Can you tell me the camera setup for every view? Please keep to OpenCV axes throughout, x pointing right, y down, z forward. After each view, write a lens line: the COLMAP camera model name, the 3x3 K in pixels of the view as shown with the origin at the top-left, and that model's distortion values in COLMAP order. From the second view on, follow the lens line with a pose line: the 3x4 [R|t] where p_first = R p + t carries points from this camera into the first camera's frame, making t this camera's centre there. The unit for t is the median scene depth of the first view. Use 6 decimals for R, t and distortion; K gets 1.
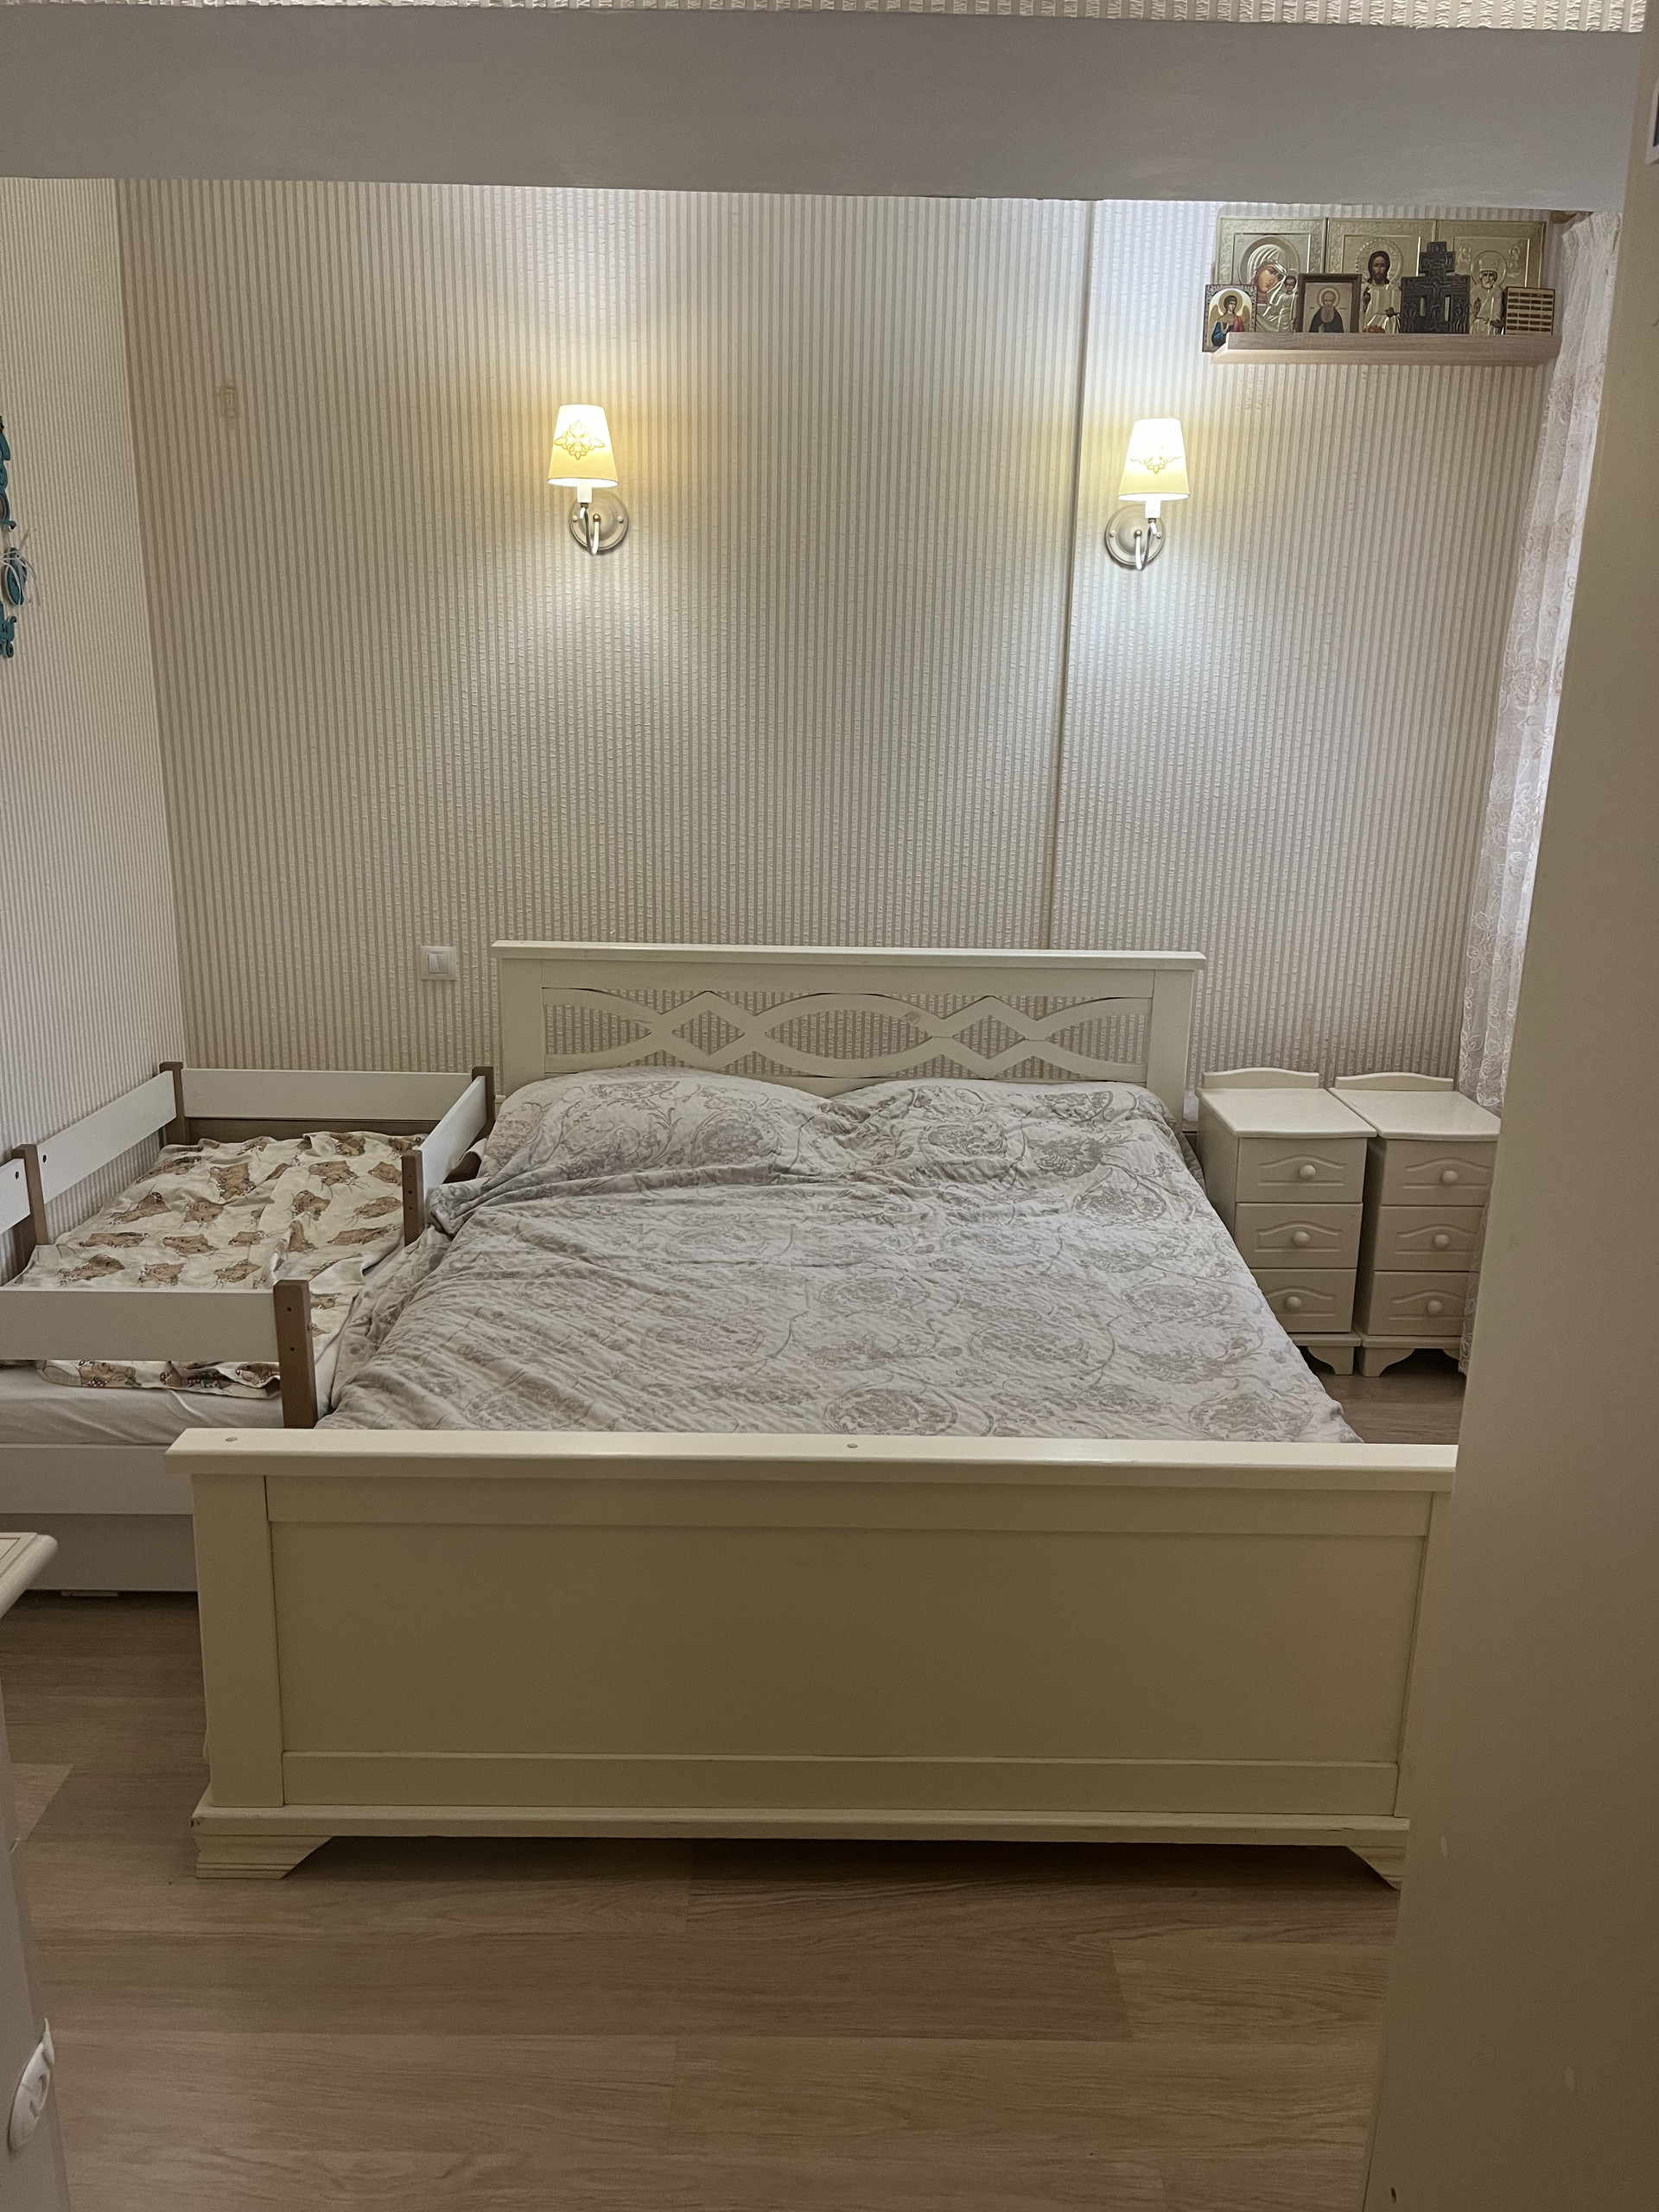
lens RADIAL K [[1668.4, 0, 813.4], [0, 1668.4, 1127.2], [0, 0, 1]] dist [0.072041, -0.102548]
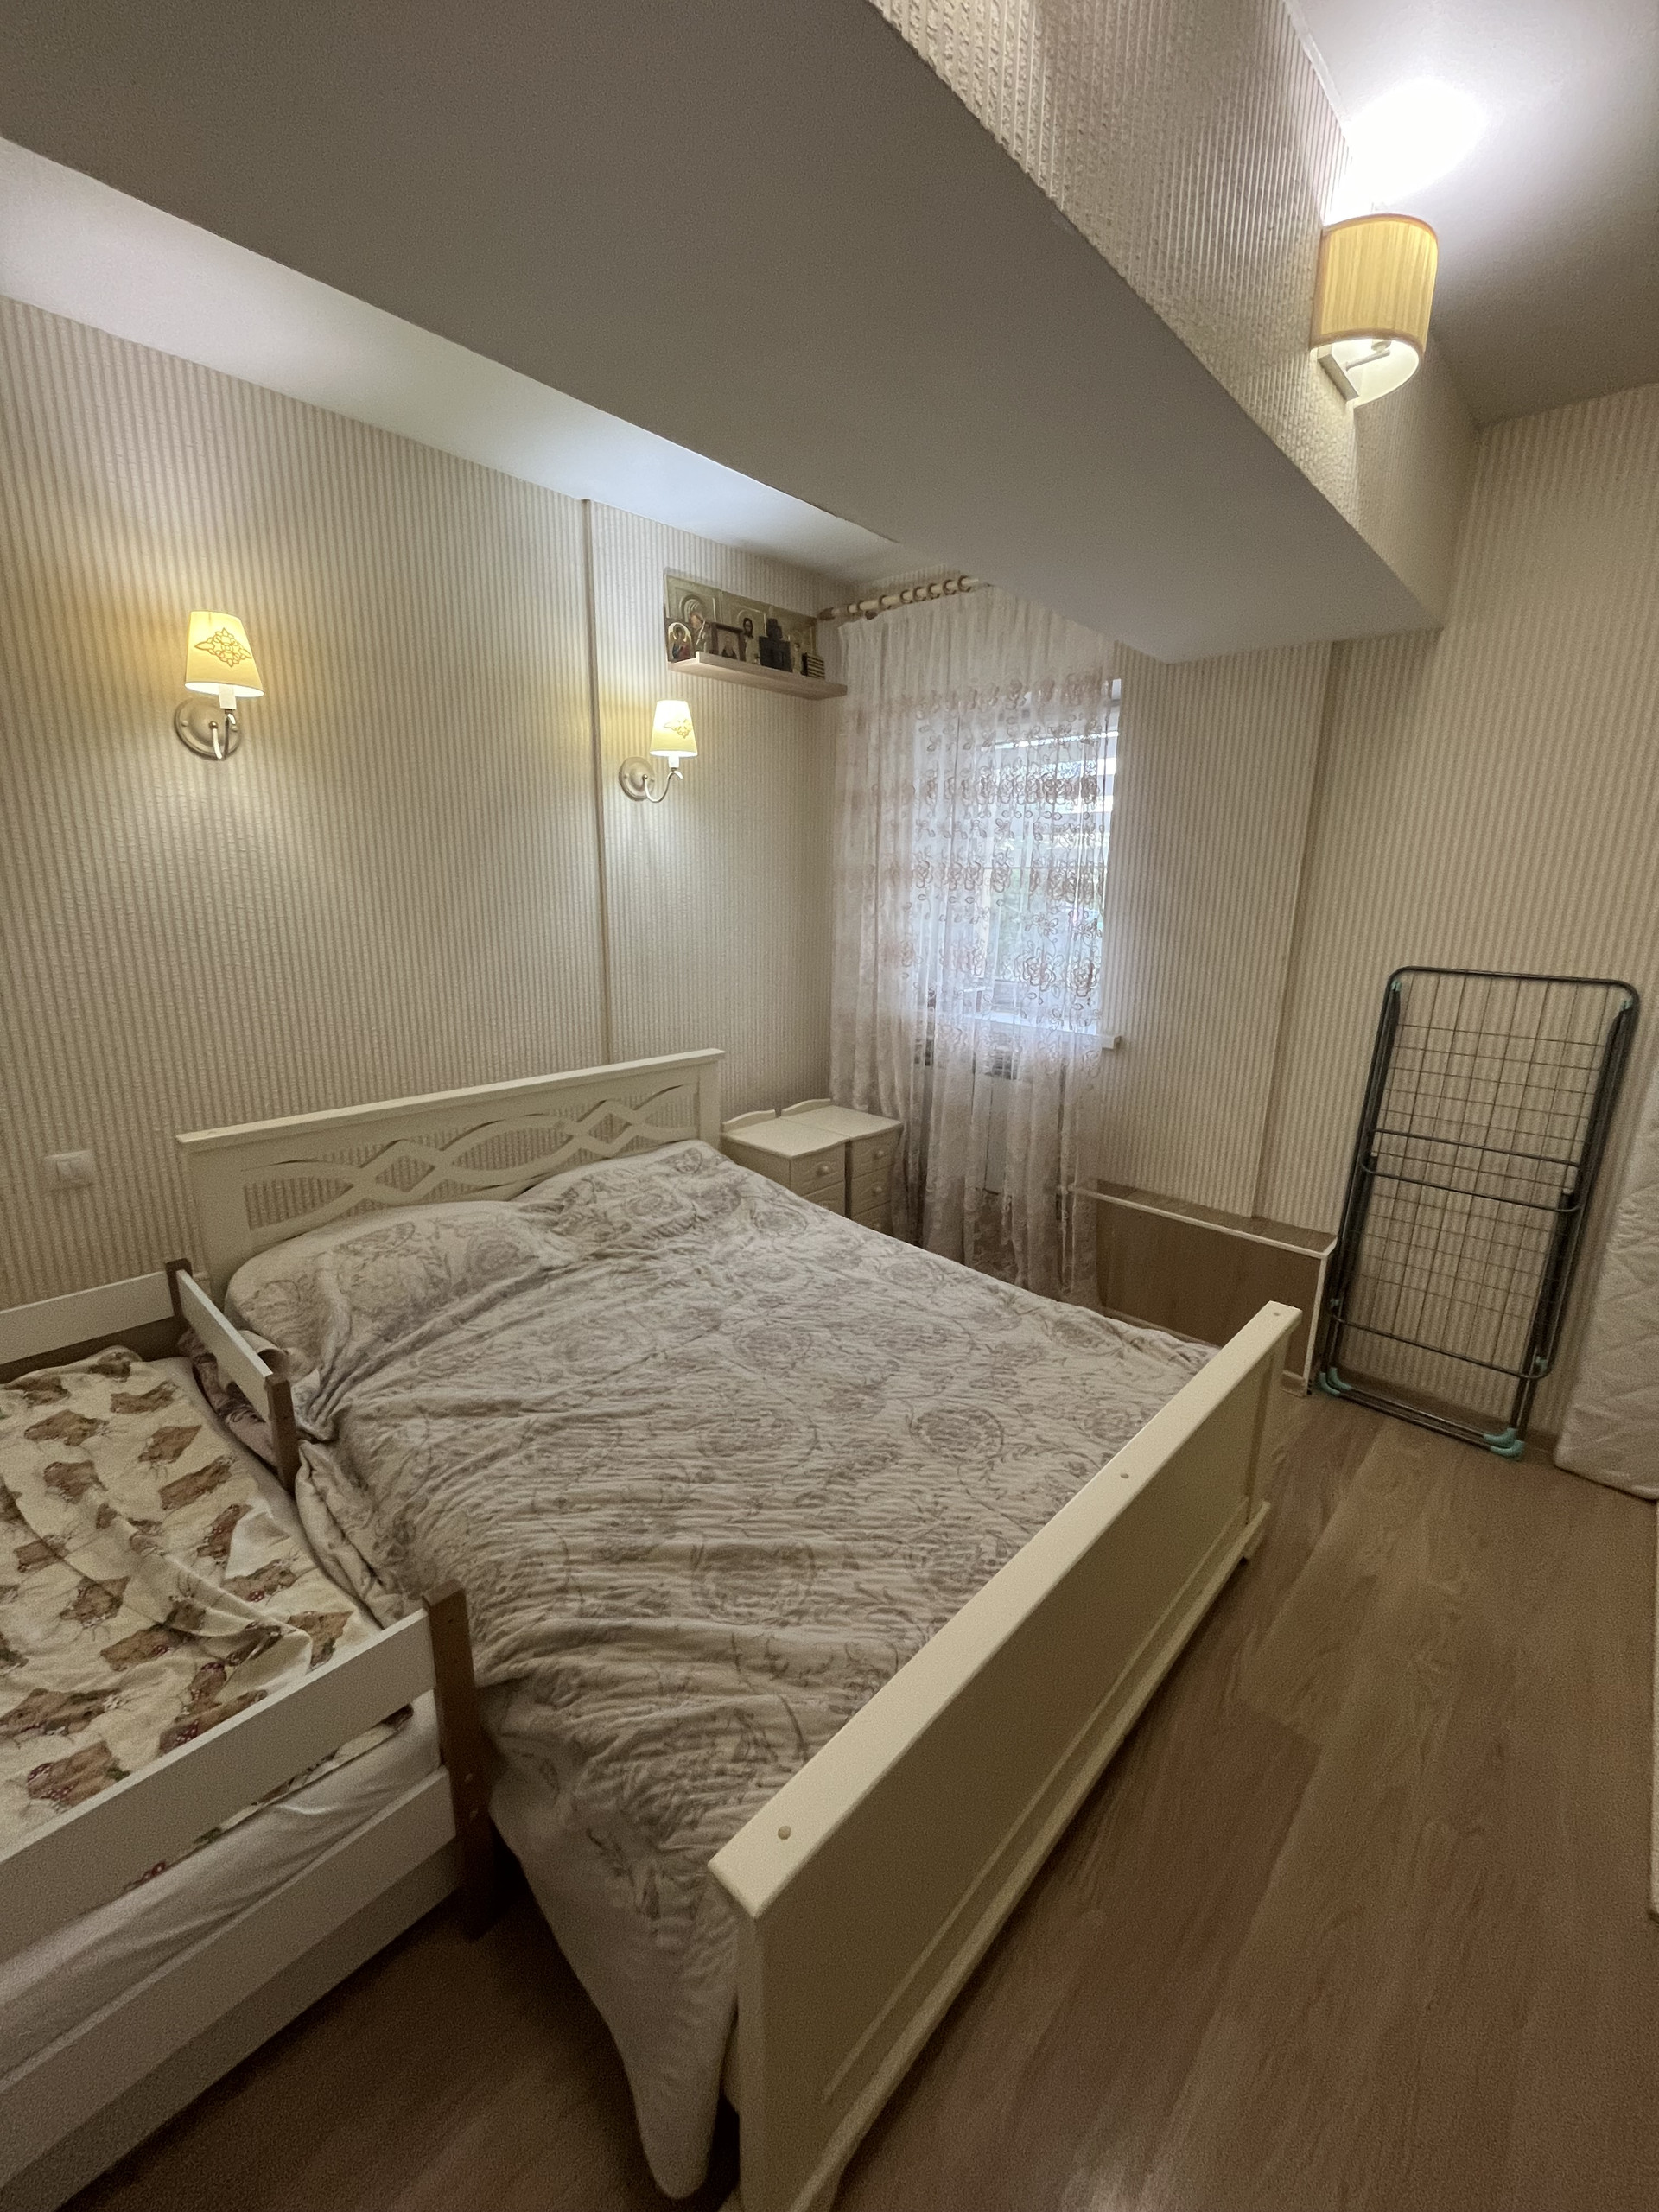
lens RADIAL K [[899.5, 0, 829.8], [0, 899.5, 1101.1], [0, 0, 1]] dist [-0.001454, -0.000079]
pose [[0.680035, -0.183342, 0.709886, -0.328329], [0.186053, 0.979689, 0.074794, -0.108017], [-0.709181, 0.081214, 0.700334, 0.372551]]
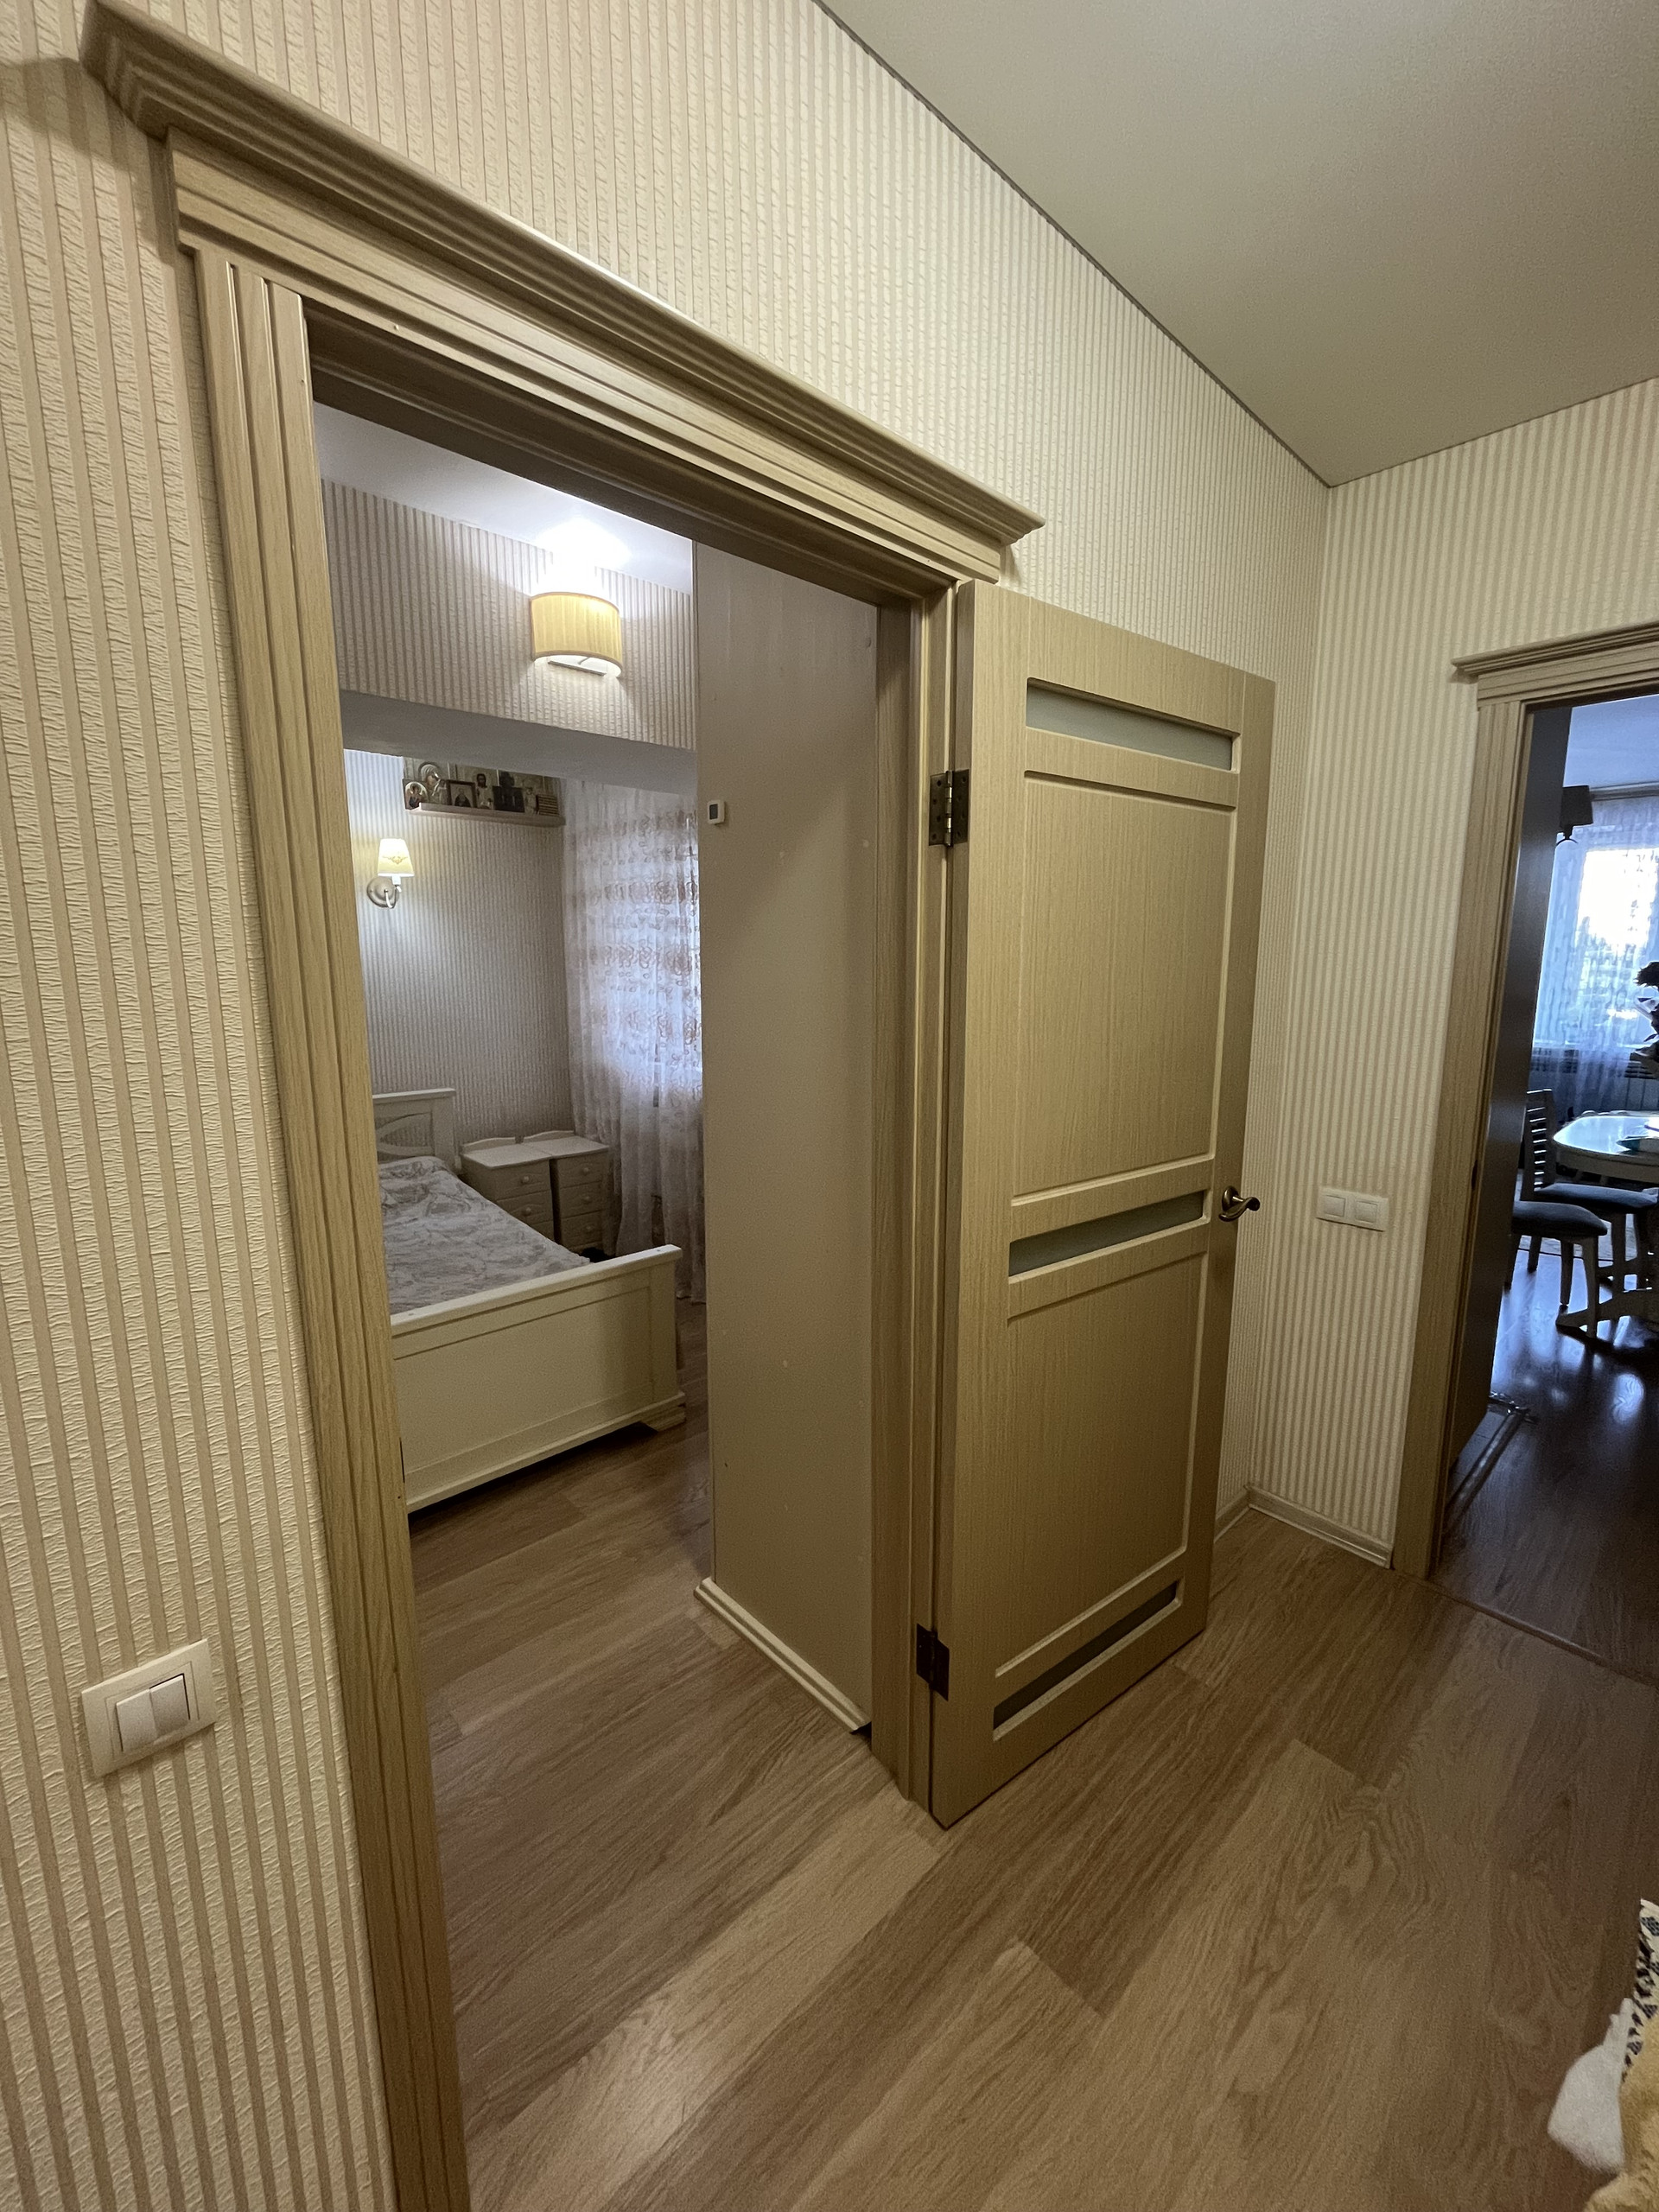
lens RADIAL K [[899.5, 0, 829.8], [0, 899.5, 1101.1], [0, 0, 1]] dist [-0.001454, -0.000079]
pose [[0.735998, -0.125984, 0.665158, -0.180167], [0.189559, 0.981580, -0.023833, 0.029420], [-0.649903, 0.143628, 0.746323, -0.141182]]
